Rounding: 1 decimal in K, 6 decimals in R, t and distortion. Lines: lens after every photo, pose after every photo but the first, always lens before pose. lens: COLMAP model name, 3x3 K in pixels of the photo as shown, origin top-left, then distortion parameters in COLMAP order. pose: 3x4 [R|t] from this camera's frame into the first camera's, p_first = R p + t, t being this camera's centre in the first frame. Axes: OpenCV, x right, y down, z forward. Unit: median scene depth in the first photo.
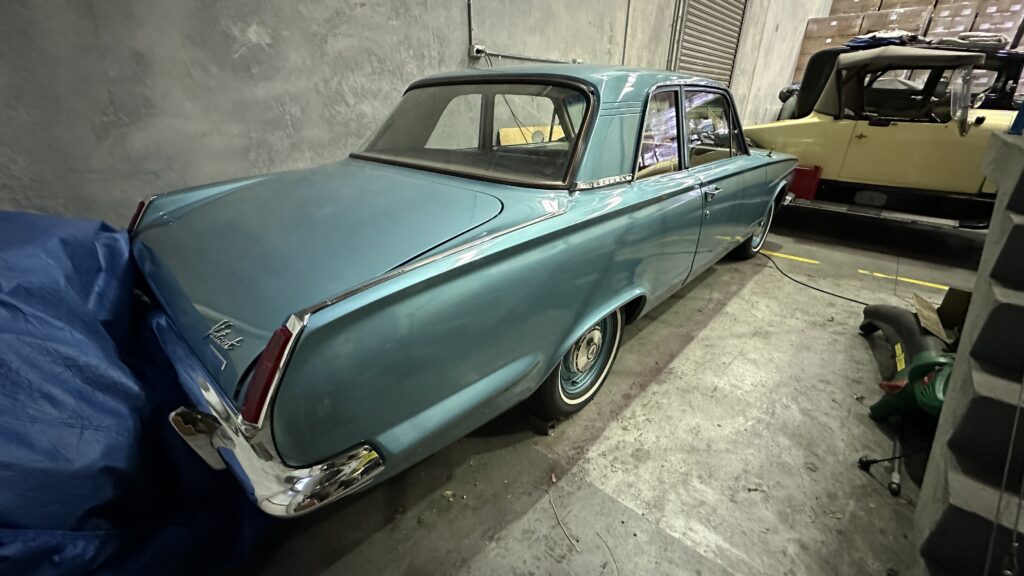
lens RADIAL K [[411.1, 0, 512.0], [0, 411.1, 288.0], [0, 0, 1]] dist [0.001143, 0.000084]
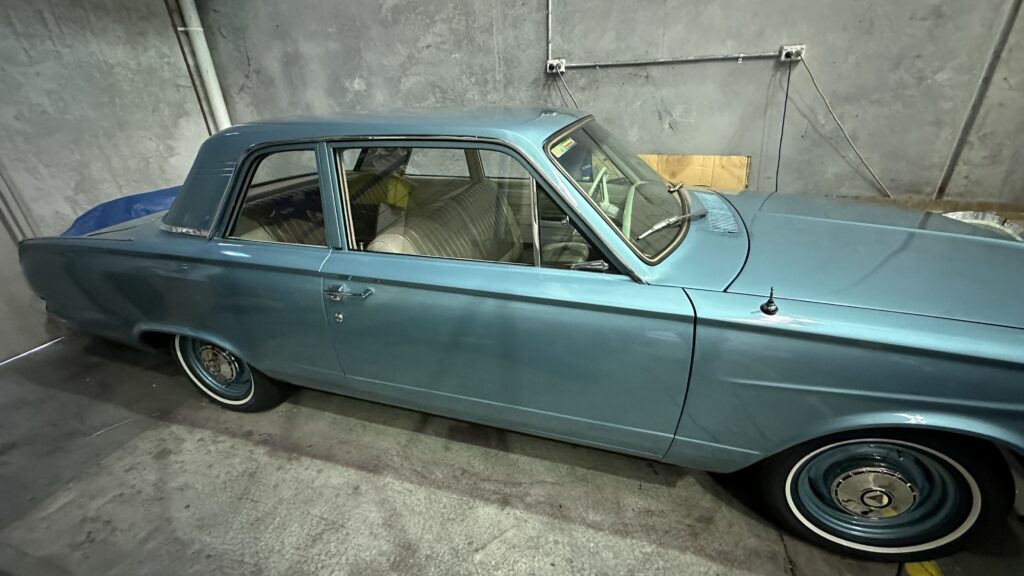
lens RADIAL K [[411.1, 0, 512.0], [0, 411.1, 288.0], [0, 0, 1]] dist [0.001143, 0.000084]
pose [[0.425699, 0.369035, -0.826192, 0.900052], [-0.336062, 0.912229, 0.234308, -0.381707], [0.840145, 0.177907, 0.512353, 0.665452]]
